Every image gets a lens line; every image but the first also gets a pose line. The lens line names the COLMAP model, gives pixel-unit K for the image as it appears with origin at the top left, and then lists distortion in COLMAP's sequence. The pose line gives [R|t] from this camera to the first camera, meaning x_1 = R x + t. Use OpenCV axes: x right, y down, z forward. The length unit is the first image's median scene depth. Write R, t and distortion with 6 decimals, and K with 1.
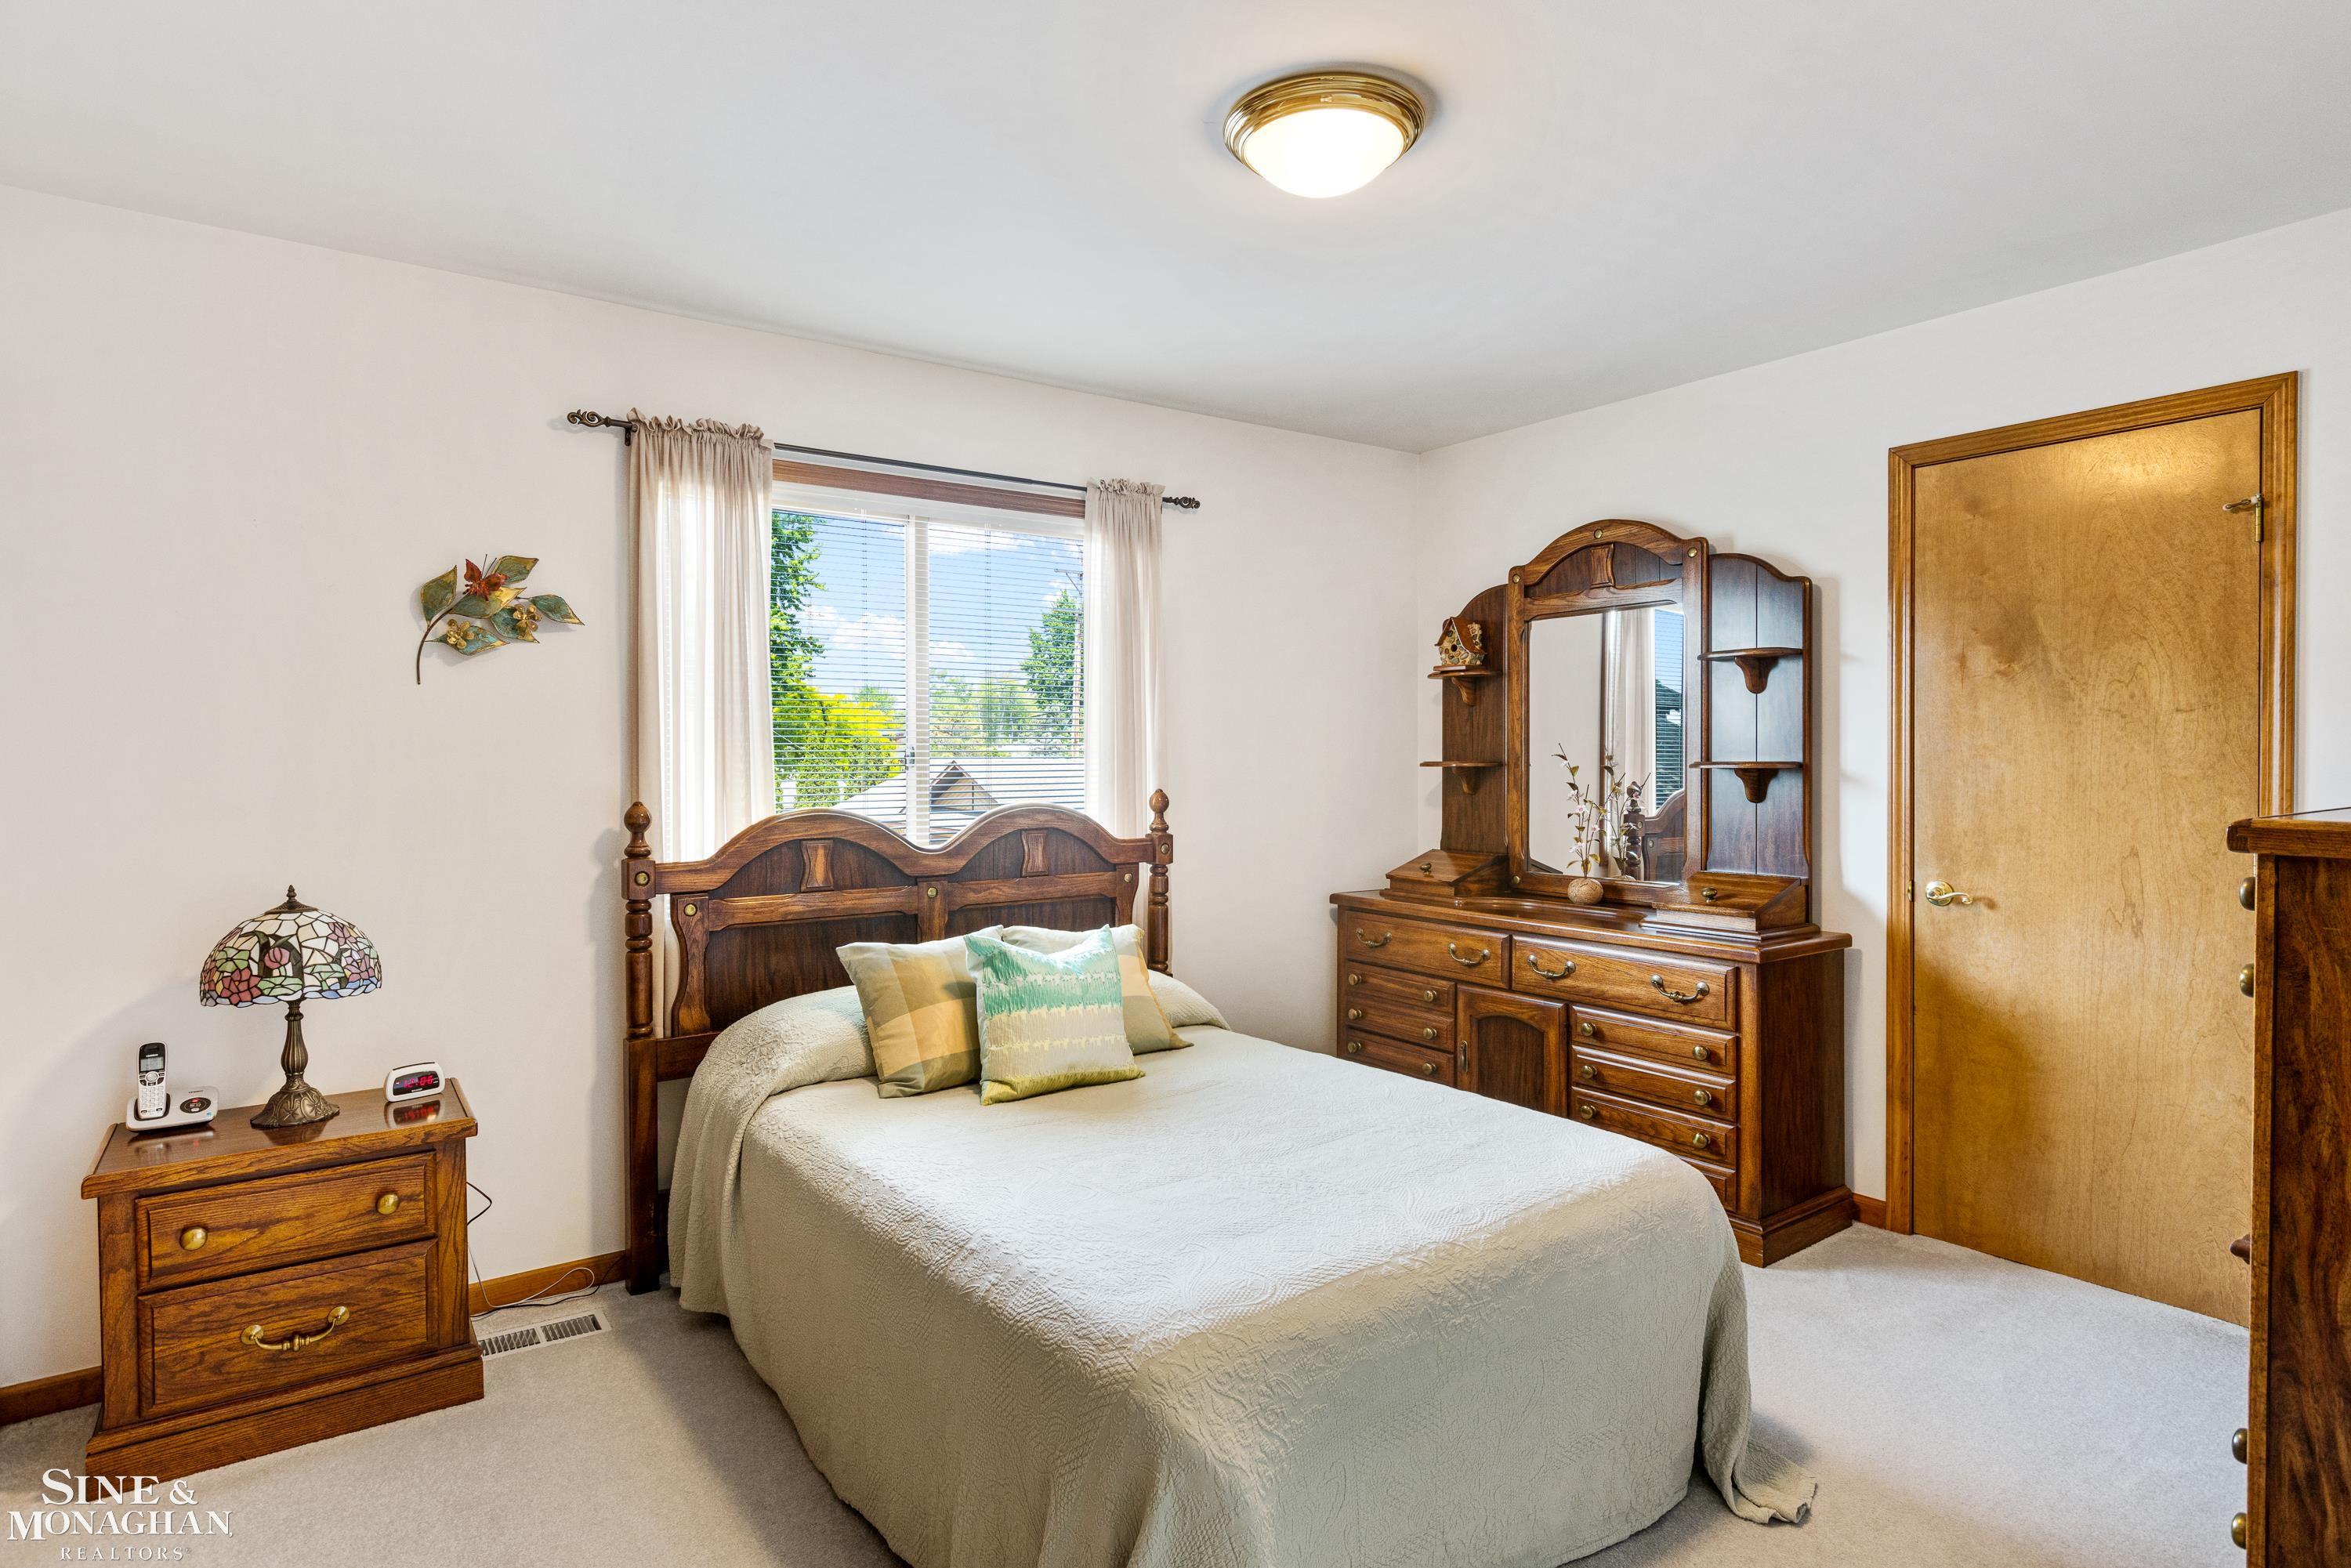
lens RADIAL K [[1262.2, 0, 1174.6], [0, 1262.2, 777.0], [0, 0, 1]] dist [0.004190, 0.000590]
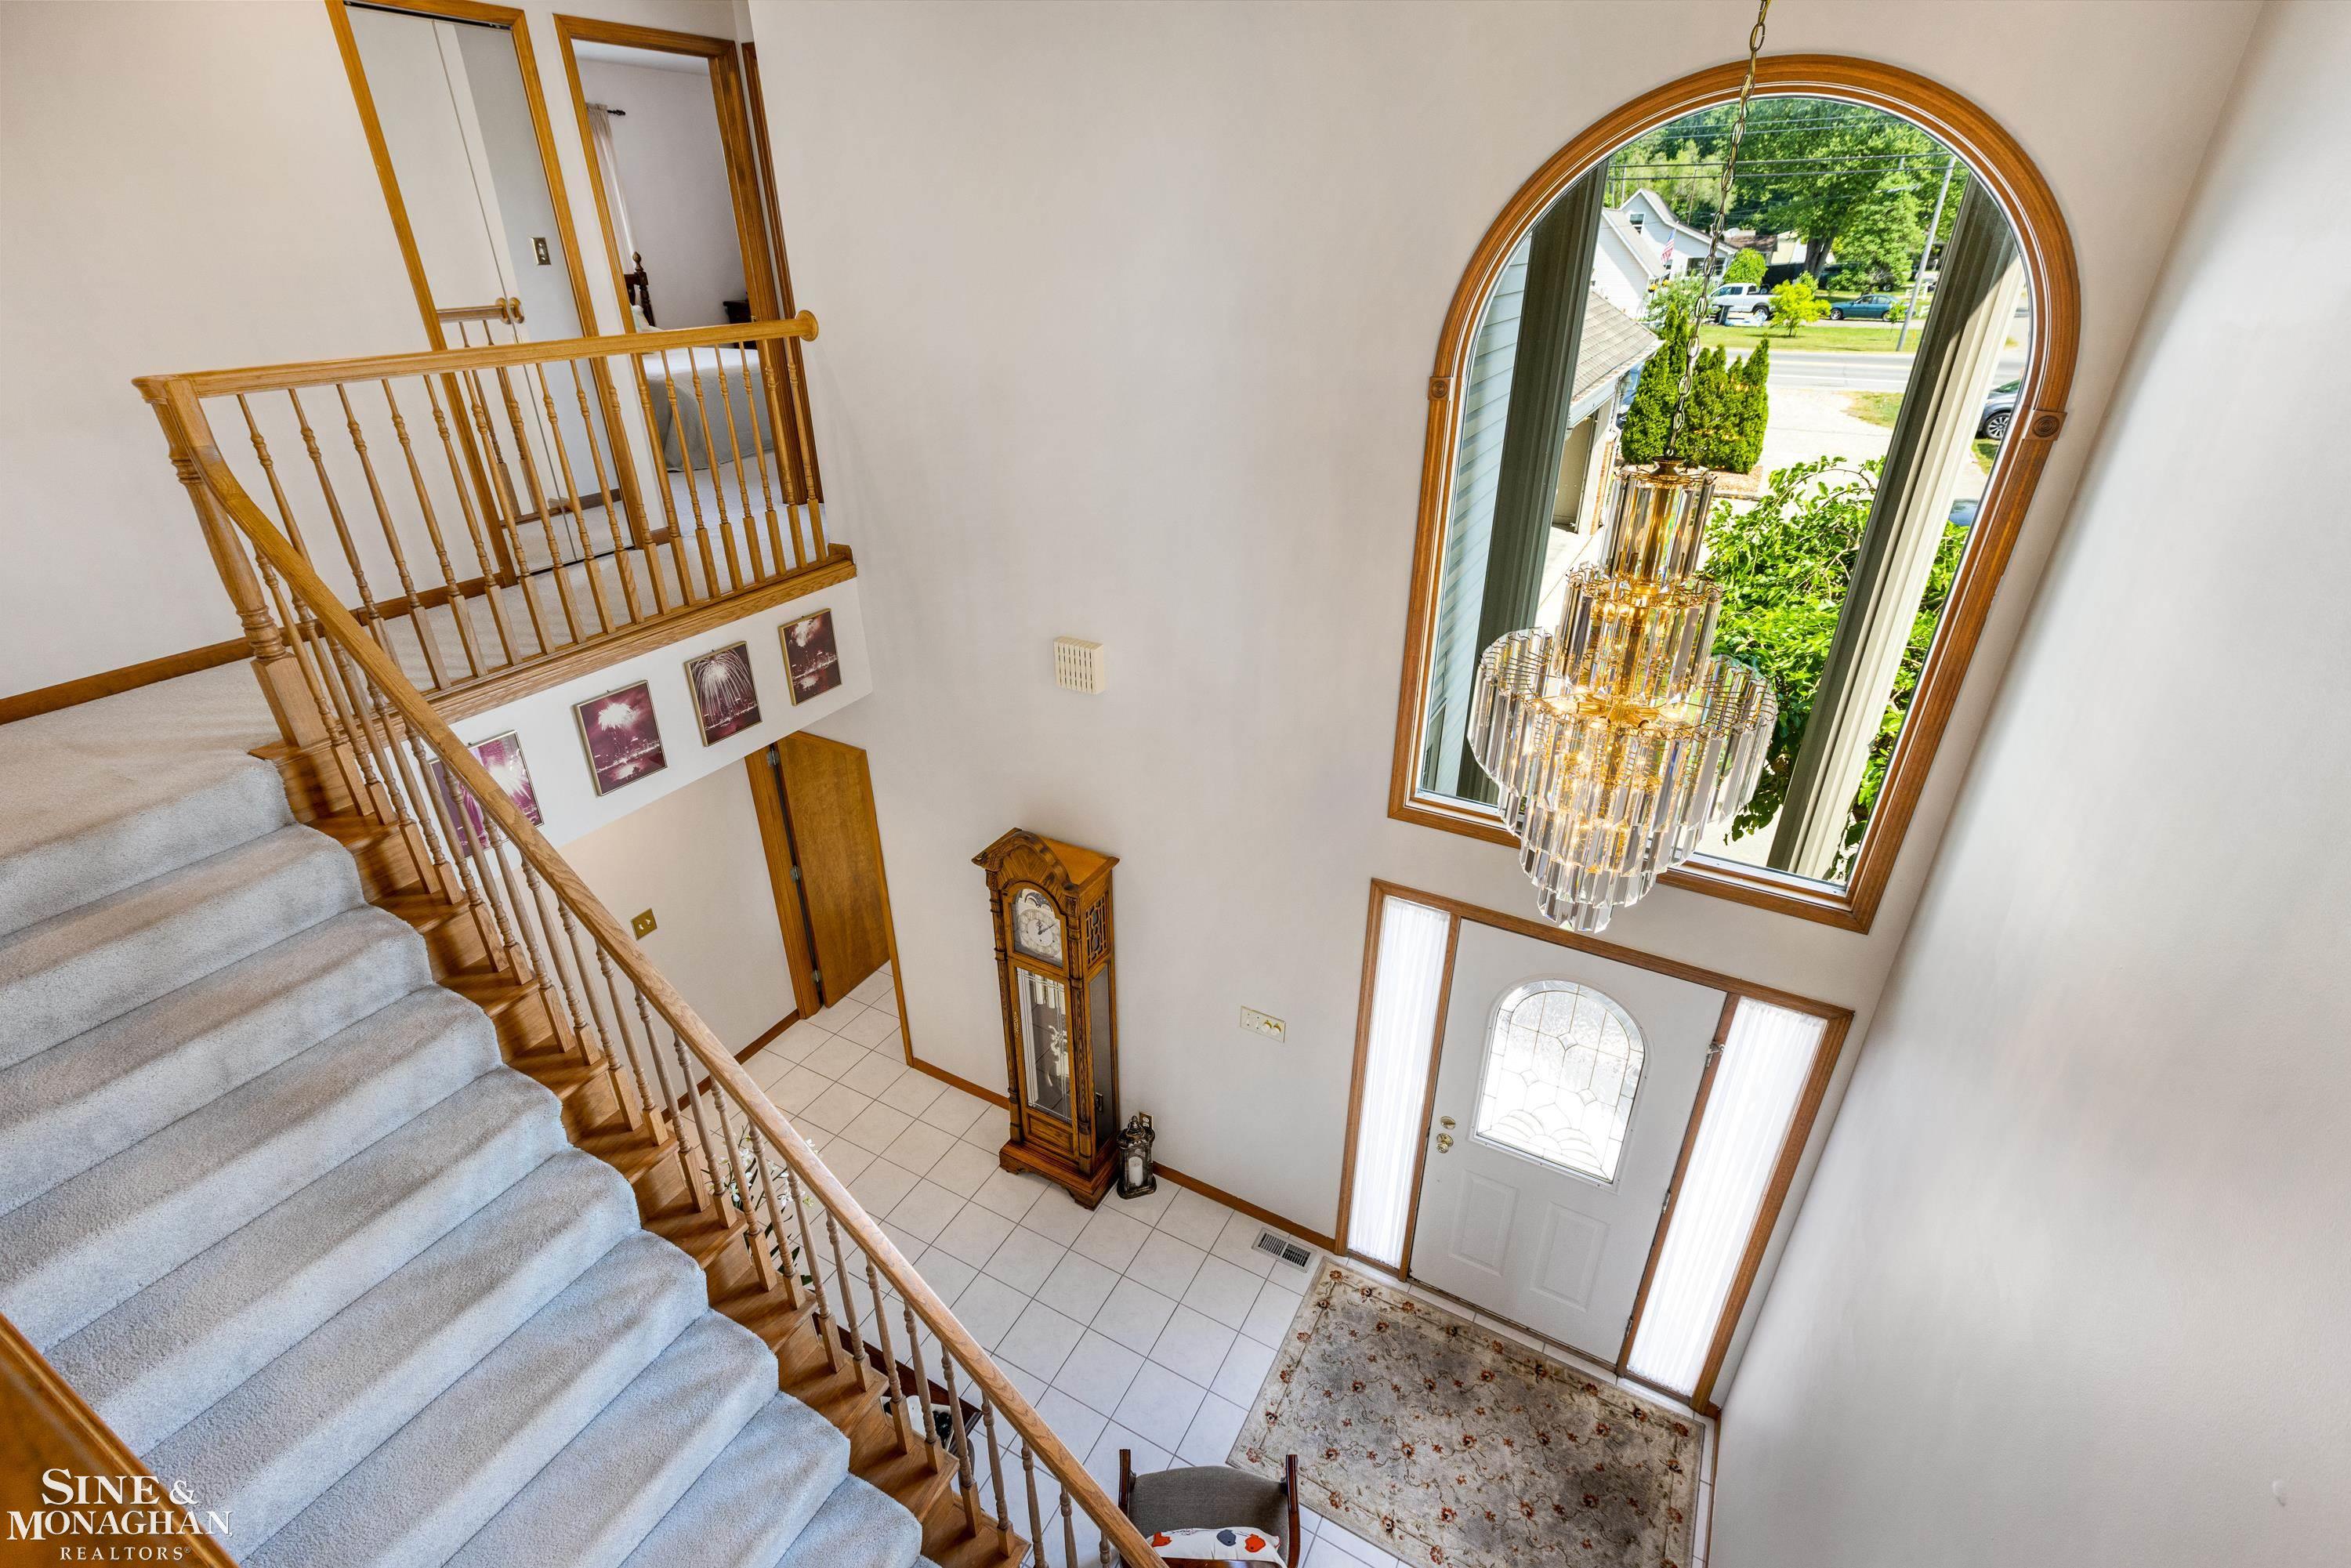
lens RADIAL K [[1075.1, 0, 1173.8], [0, 1075.1, 783.1], [0, 0, 1]] dist [-0.000577, -0.000088]
pose [[0.904928, -0.196721, 0.377367, -0.056990], [0.007079, 0.893581, 0.448847, 0.001801], [-0.425505, -0.403503, 0.810019, -1.563273]]
